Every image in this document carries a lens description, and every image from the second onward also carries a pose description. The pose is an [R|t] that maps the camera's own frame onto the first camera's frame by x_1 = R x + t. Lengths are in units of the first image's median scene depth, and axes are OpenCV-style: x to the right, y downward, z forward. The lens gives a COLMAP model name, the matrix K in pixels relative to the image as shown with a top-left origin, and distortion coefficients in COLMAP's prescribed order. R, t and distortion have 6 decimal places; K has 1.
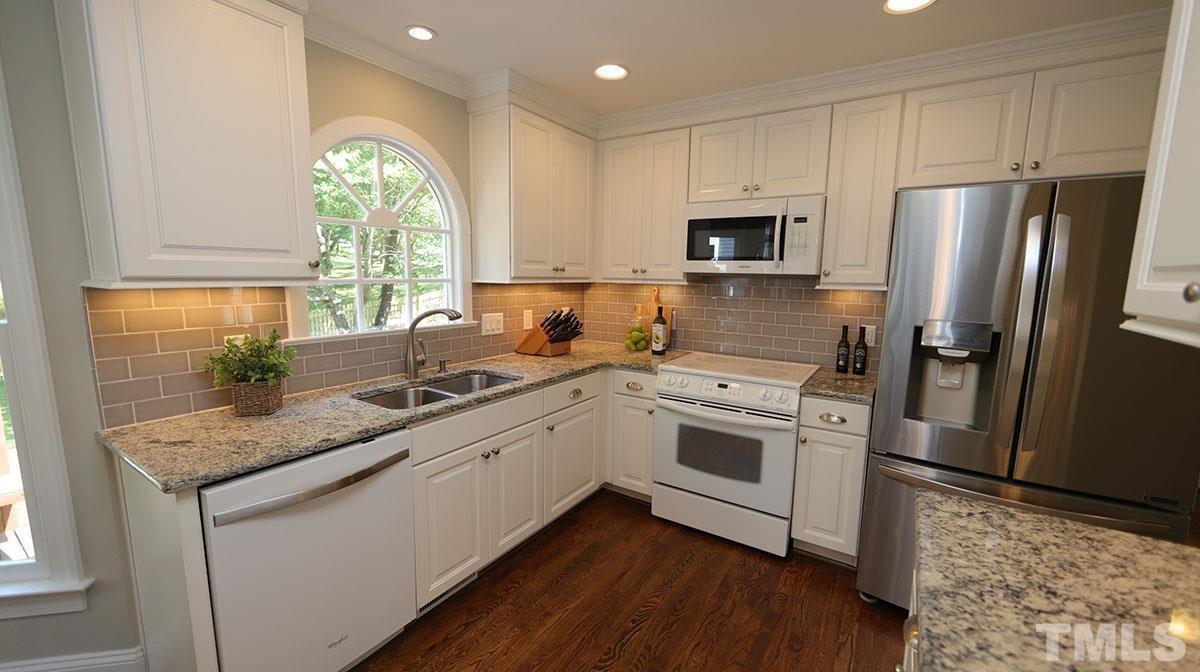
lens RADIAL K [[468.6, 0, 605.0], [0, 468.6, 338.4], [0, 0, 1]] dist [-0.001321, -0.000585]
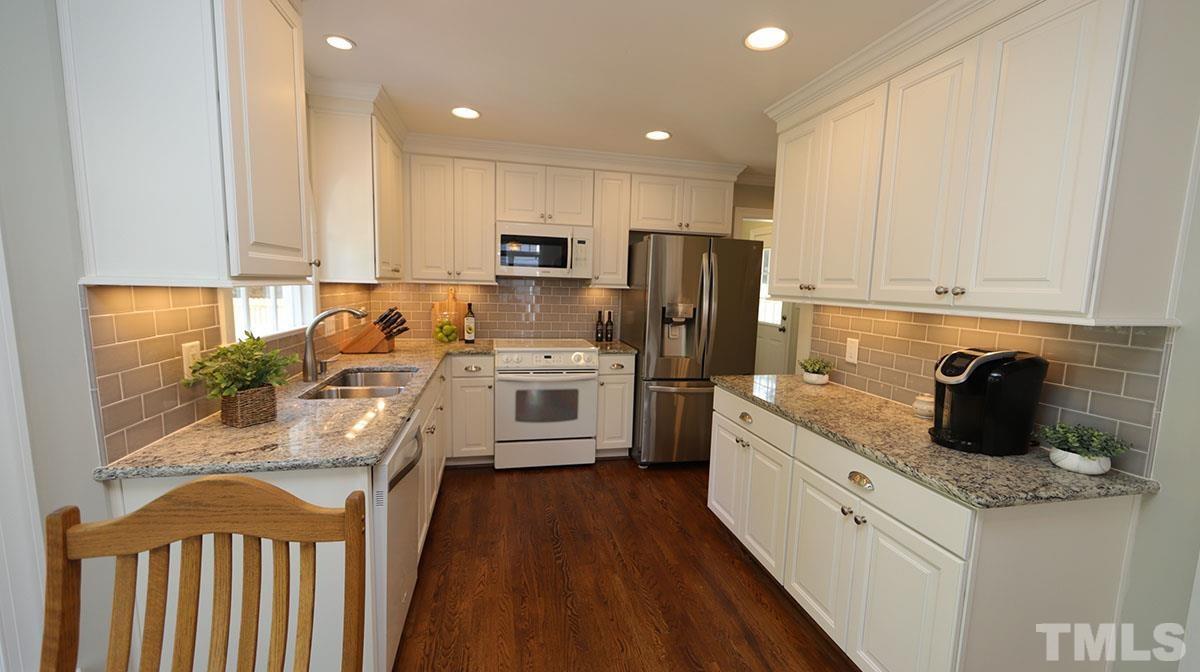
lens RADIAL K [[468.6, 0, 603.9], [0, 468.6, 336.1], [0, 0, 1]] dist [-0.001321, -0.000585]
pose [[0.695498, -0.076387, 0.714456, -0.619415], [0.081098, 0.996325, 0.027577, 0.014162], [-0.713937, 0.038761, 0.699136, -0.098667]]
